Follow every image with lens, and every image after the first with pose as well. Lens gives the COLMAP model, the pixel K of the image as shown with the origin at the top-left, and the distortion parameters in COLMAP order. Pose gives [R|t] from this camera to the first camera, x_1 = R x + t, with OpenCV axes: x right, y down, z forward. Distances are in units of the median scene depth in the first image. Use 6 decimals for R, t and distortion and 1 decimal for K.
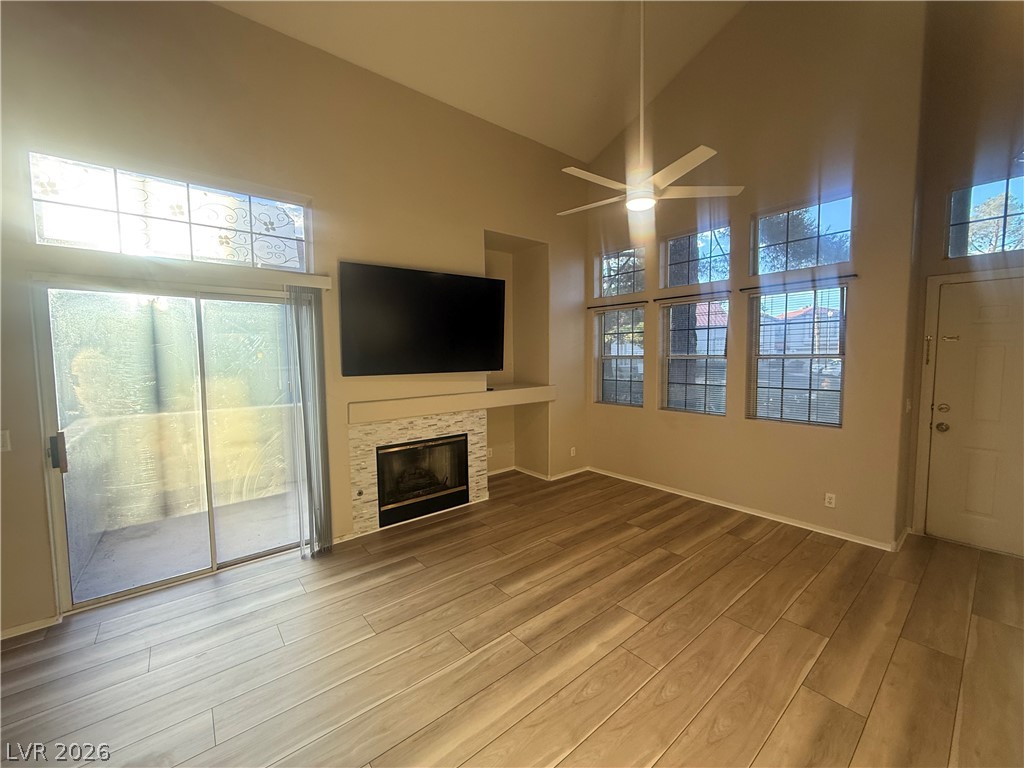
lens RADIAL K [[409.0, 0, 509.8], [0, 409.0, 382.7], [0, 0, 1]] dist [-0.002703, 0.000254]
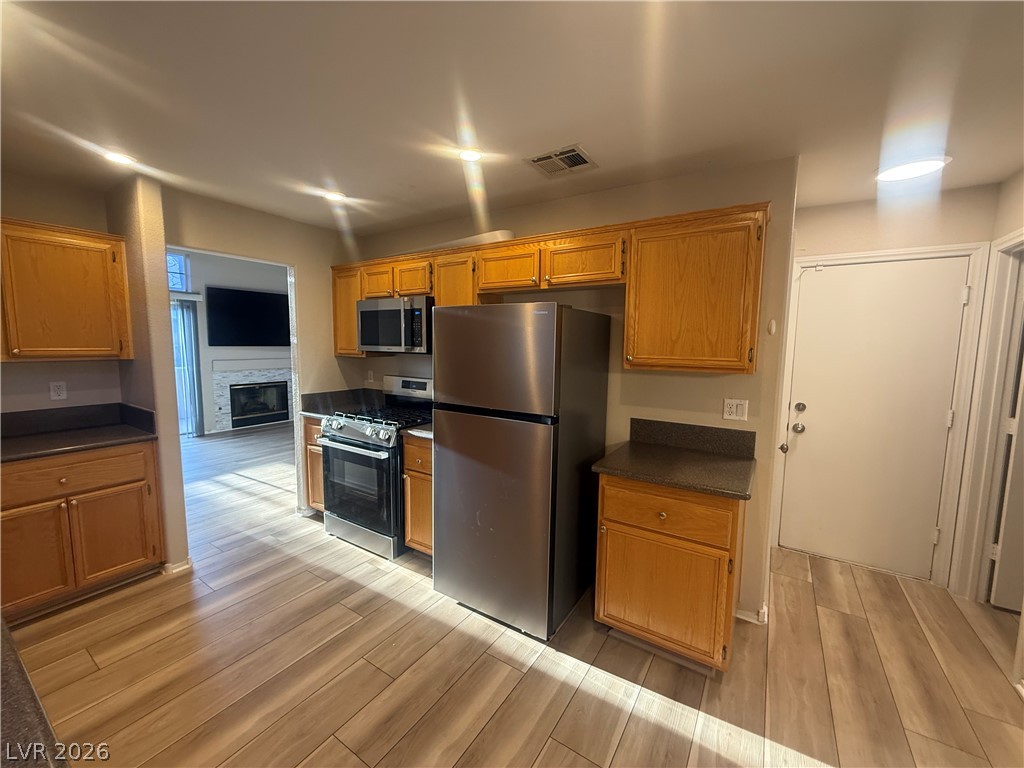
lens RADIAL K [[409.0, 0, 509.8], [0, 409.0, 382.7], [0, 0, 1]] dist [-0.002703, 0.000254]
pose [[0.952758, -0.007874, 0.303628, 0.328904], [-0.001556, 0.999524, 0.030802, 0.088343], [-0.303726, -0.029820, 0.952293, -1.170521]]
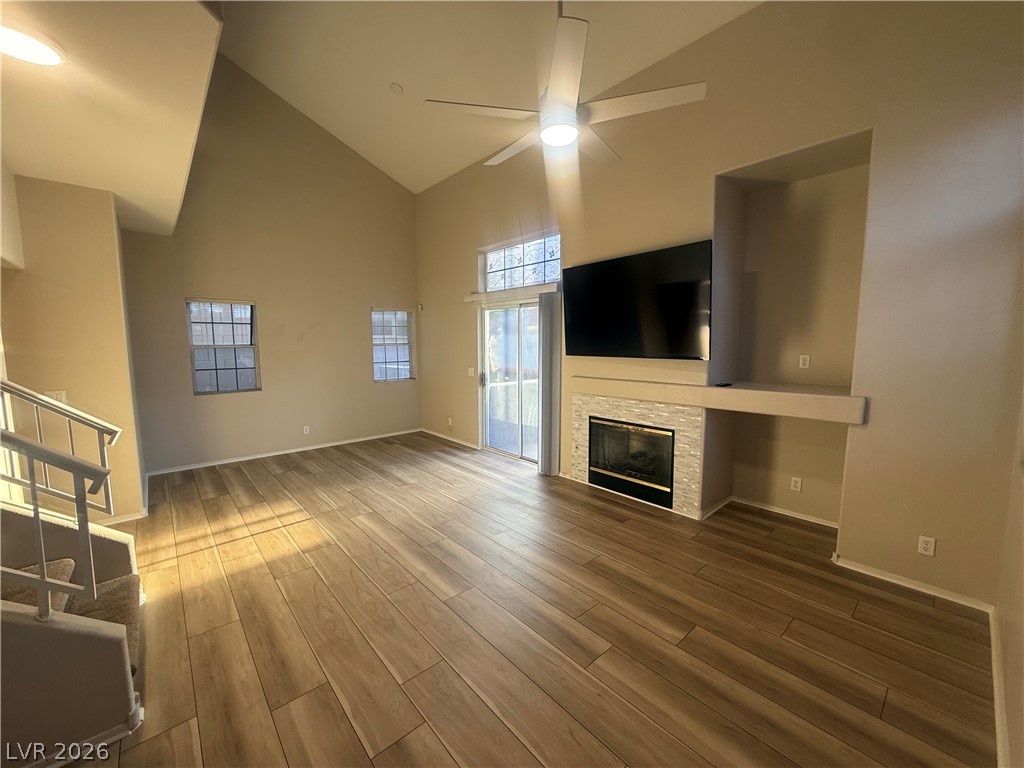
lens RADIAL K [[409.0, 0, 509.8], [0, 409.0, 382.7], [0, 0, 1]] dist [-0.002703, 0.000254]
pose [[0.035504, 0.113148, -0.992944, 0.854427], [-0.064578, 0.991753, 0.110703, -0.057792], [0.997281, 0.060192, 0.042518, 0.709661]]
